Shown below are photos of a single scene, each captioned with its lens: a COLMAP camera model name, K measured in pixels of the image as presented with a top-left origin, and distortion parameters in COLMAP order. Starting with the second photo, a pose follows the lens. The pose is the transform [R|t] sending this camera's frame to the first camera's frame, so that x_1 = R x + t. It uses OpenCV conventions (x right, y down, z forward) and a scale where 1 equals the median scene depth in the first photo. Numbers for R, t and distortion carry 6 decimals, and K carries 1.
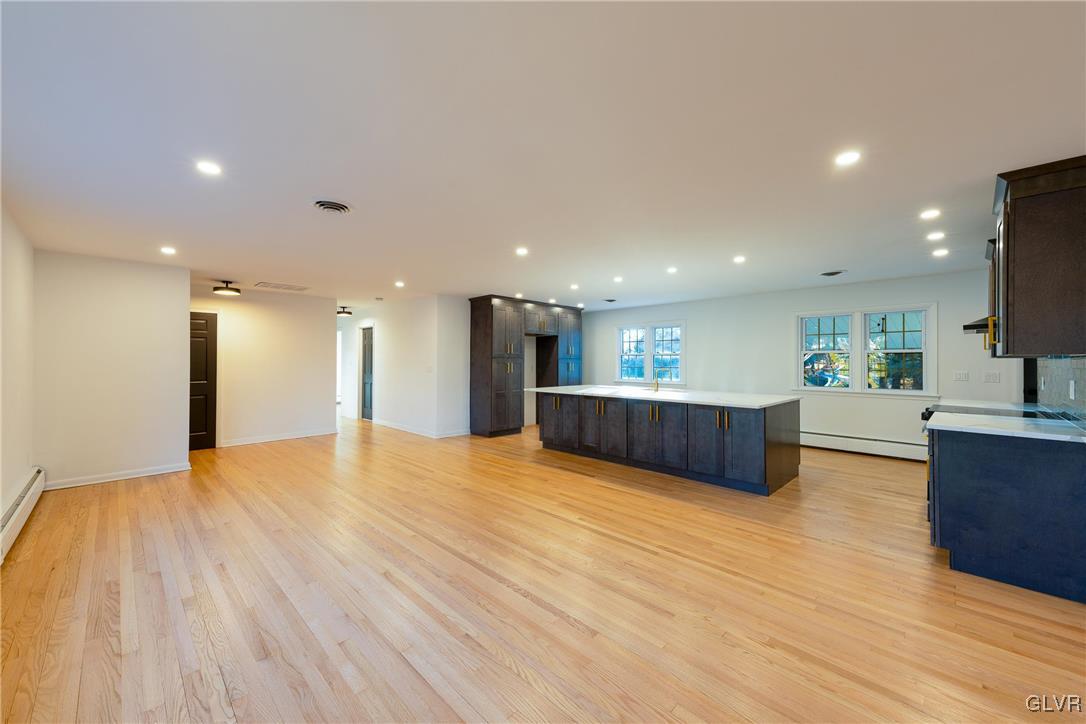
lens RADIAL K [[417.0, 0, 540.7], [0, 417.0, 360.4], [0, 0, 1]] dist [0.001744, 0.000043]
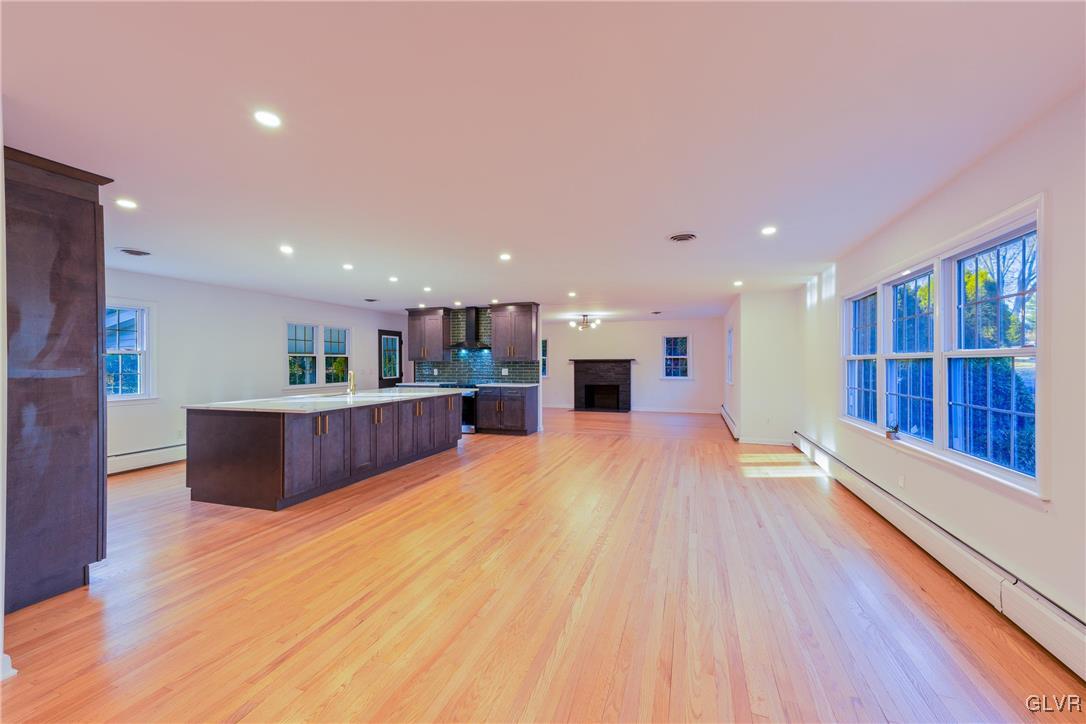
lens RADIAL K [[427.8, 0, 543.0], [0, 427.8, 362.0], [0, 0, 1]] dist [0.039740, -0.000079]
pose [[-0.424282, 0.000800, 0.905530, -0.873829], [-0.001168, 0.999998, -0.001431, -0.000732], [-0.905529, -0.001665, -0.424281, 1.121699]]
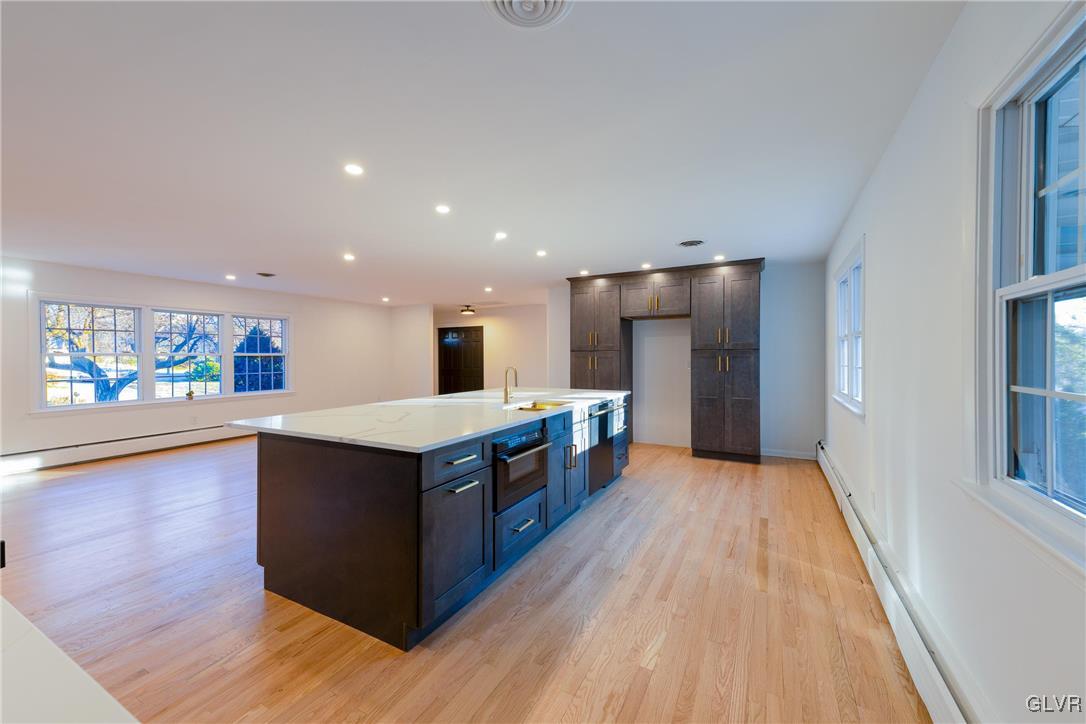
lens RADIAL K [[414.4, 0, 551.3], [0, 414.4, 357.4], [0, 0, 1]] dist [0.022619, 0.000033]
pose [[0.273208, 0.001319, -0.961954, 0.986431], [0.013443, 0.999896, 0.005189, 0.004019], [0.961861, -0.014349, 0.273162, 1.002187]]
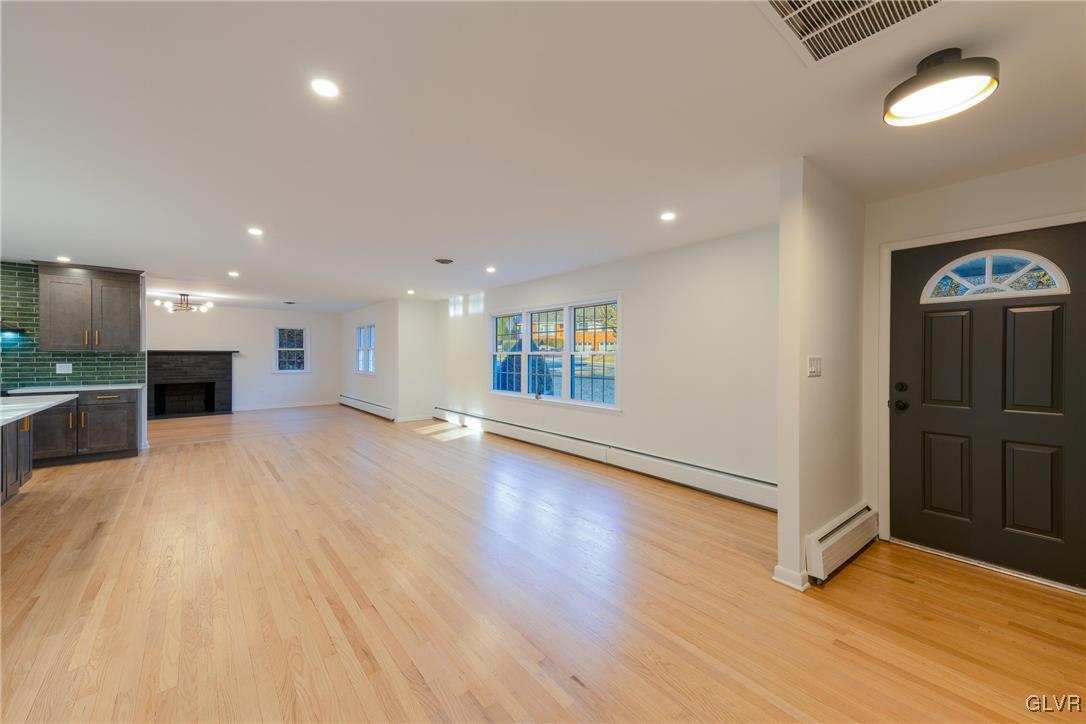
lens RADIAL K [[414.4, 0, 551.3], [0, 414.4, 357.4], [0, 0, 1]] dist [0.022619, 0.000033]
pose [[-0.995888, -0.006383, 0.090367, -0.626969], [-0.006376, 0.999980, 0.000363, -0.001168], [-0.090367, -0.000215, -0.995908, 1.510434]]
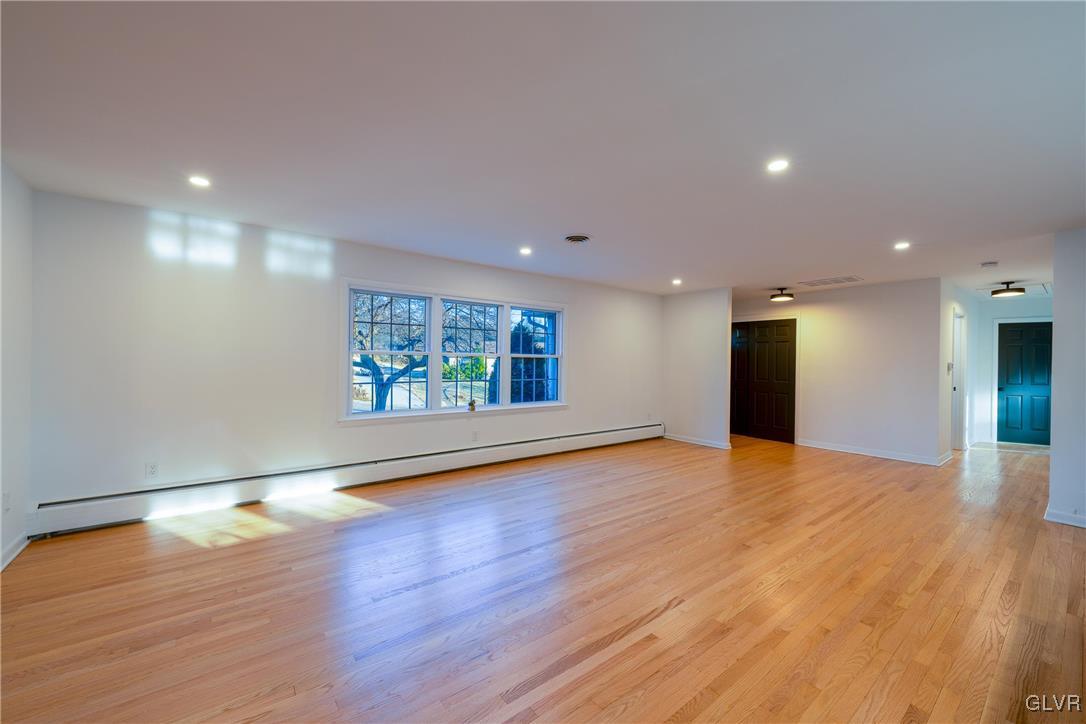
lens RADIAL K [[417.0, 0, 540.7], [0, 417.0, 360.4], [0, 0, 1]] dist [0.001744, 0.000043]
pose [[-0.146624, 0.001028, -0.989192, 0.462338], [-0.007204, 0.999972, 0.002106, -0.001971], [0.989166, 0.007435, -0.146612, 0.626128]]
